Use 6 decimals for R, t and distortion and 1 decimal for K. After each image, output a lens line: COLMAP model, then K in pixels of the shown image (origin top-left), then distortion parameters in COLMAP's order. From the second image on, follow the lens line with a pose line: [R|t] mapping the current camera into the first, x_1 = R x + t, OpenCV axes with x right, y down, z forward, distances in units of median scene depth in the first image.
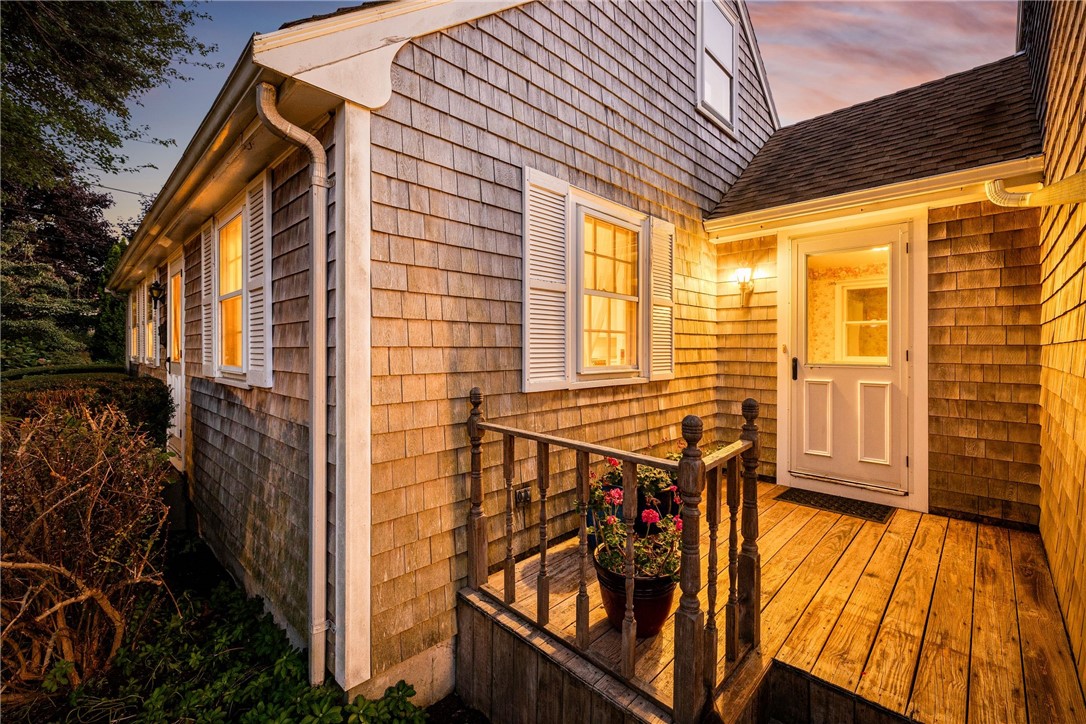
lens RADIAL K [[458.5, 0, 540.1], [0, 458.5, 352.4], [0, 0, 1]] dist [-0.000811, 0.000011]
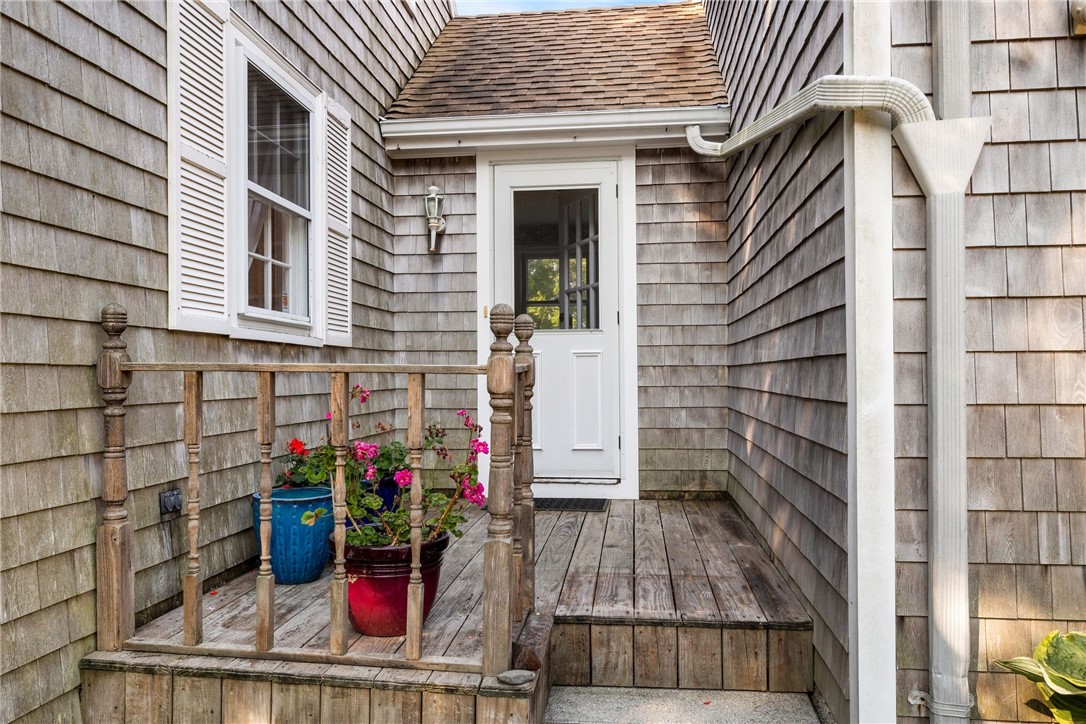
lens RADIAL K [[798.9, 0, 541.8], [0, 798.9, 363.8], [0, 0, 1]] dist [-0.000935, 0.002434]
pose [[0.795375, -0.000406, 0.606118, -0.225153], [0.009596, 0.999883, -0.011923, 0.119242], [-0.606042, 0.015299, 0.795285, -0.096970]]
